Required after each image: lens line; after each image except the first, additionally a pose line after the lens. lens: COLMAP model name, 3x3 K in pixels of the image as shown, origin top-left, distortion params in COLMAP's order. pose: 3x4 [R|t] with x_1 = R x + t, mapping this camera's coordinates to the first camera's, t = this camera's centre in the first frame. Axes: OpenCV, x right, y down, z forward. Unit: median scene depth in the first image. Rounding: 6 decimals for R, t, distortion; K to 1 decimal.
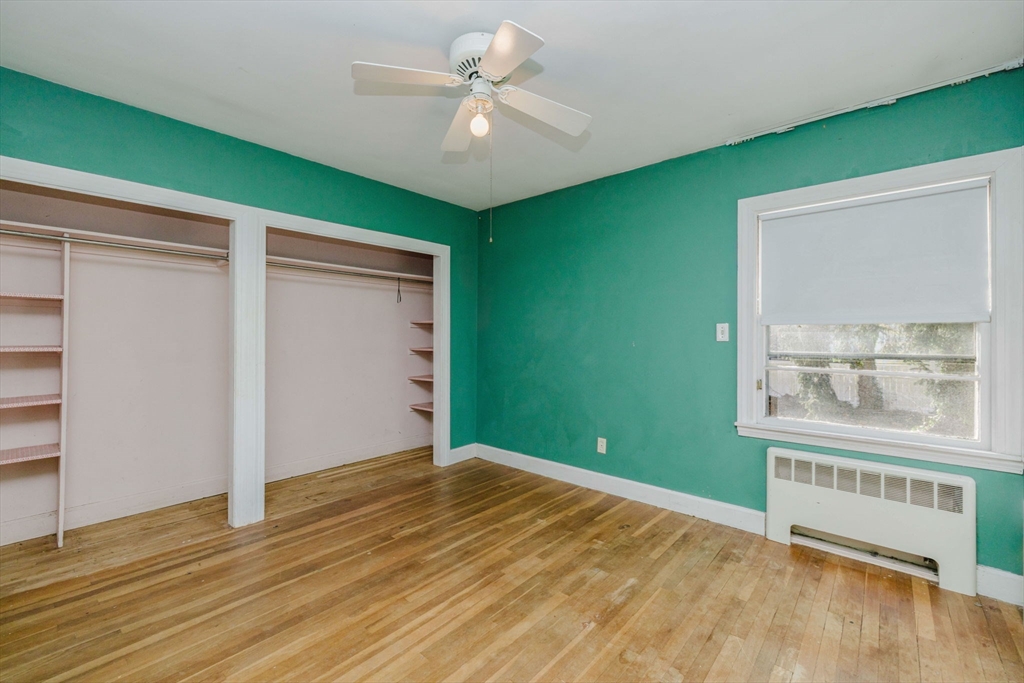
lens RADIAL K [[432.7, 0, 508.4], [0, 432.7, 340.7], [0, 0, 1]] dist [0.000298, 0.000177]
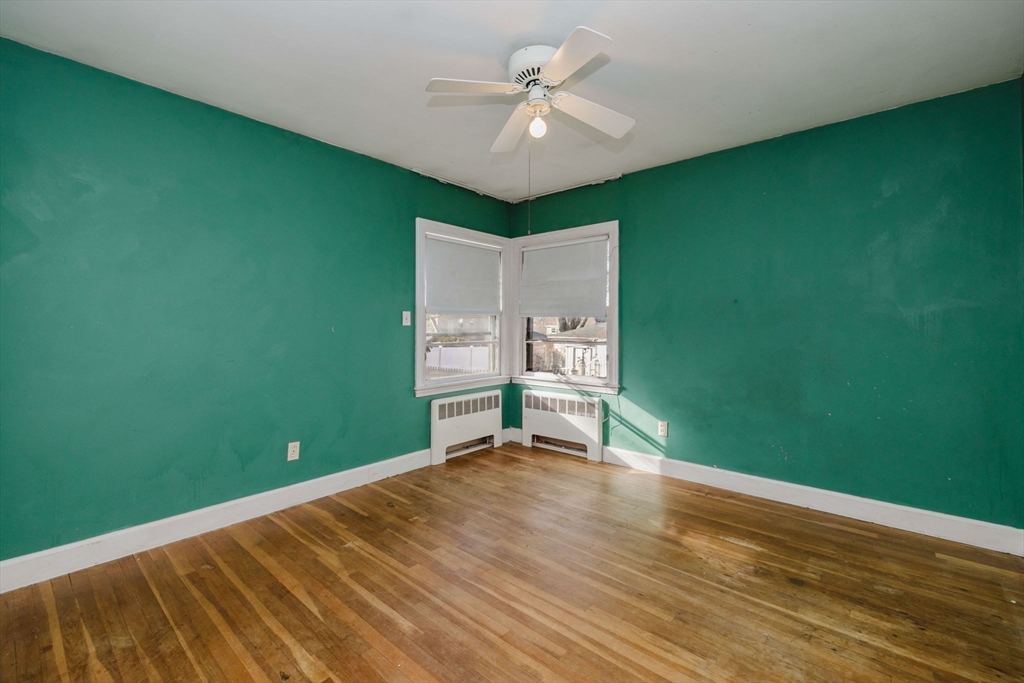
lens RADIAL K [[432.7, 0, 512.2], [0, 432.7, 334.5], [0, 0, 1]] dist [0.000298, 0.000177]
pose [[-0.005164, -0.026287, 0.999641, -0.792356], [0.010475, 0.999598, 0.026340, -0.004017], [-0.999932, 0.010608, -0.004887, 0.734833]]
